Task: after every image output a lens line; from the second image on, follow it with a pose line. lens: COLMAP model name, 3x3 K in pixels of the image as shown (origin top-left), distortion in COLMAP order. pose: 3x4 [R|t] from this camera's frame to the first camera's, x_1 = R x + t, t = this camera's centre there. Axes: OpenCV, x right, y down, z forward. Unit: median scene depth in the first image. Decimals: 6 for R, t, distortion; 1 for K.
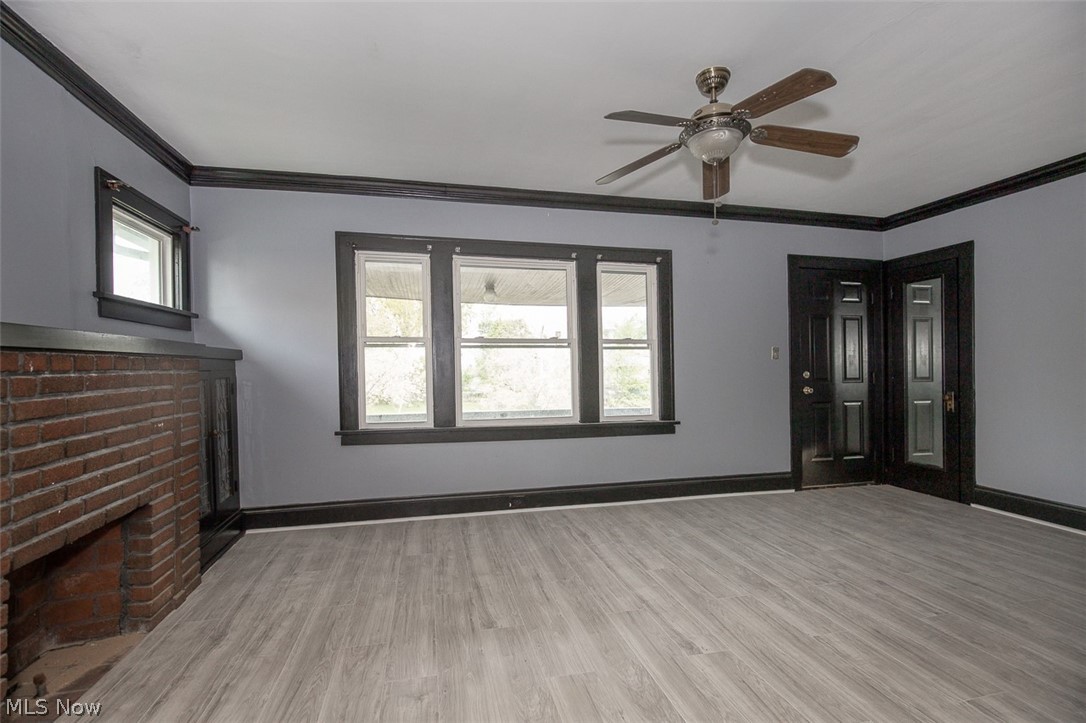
lens RADIAL K [[492.7, 0, 543.0], [0, 492.7, 361.5], [0, 0, 1]] dist [-0.000785, -0.000085]
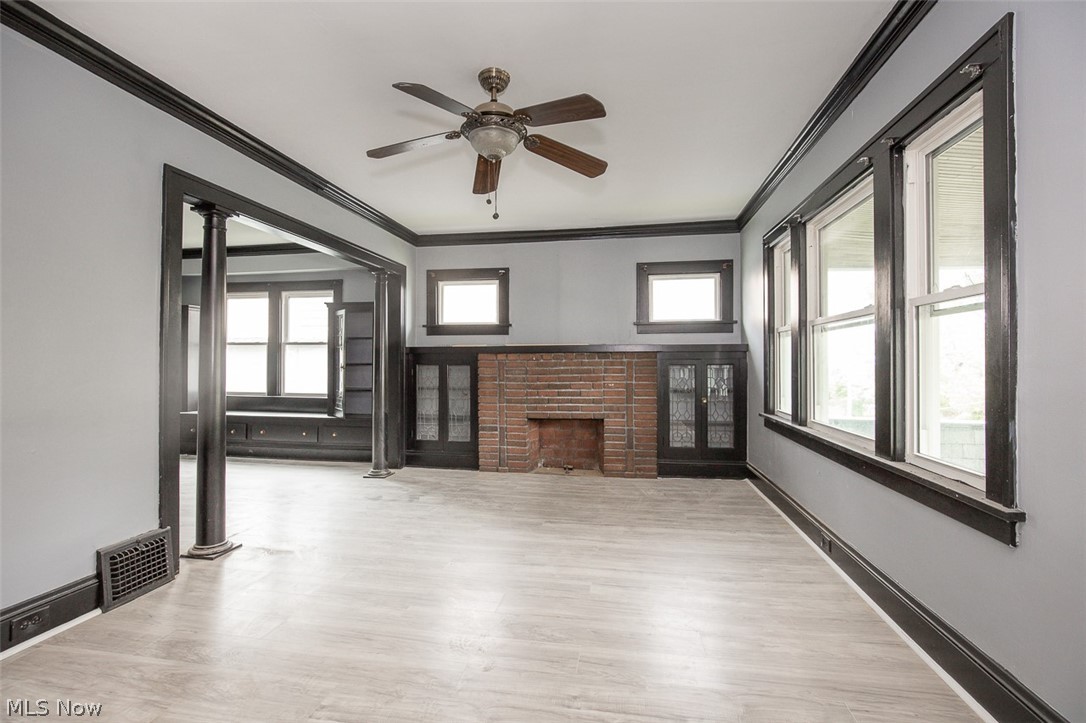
lens RADIAL K [[497.0, 0, 543.0], [0, 497.0, 361.5], [0, 0, 1]] dist [-0.130431, 0.000104]
pose [[-0.392946, 0.007887, -0.919528, 1.039674], [0.005858, 0.999964, 0.006073, 0.013774], [0.919543, -0.003001, -0.392978, 1.251999]]
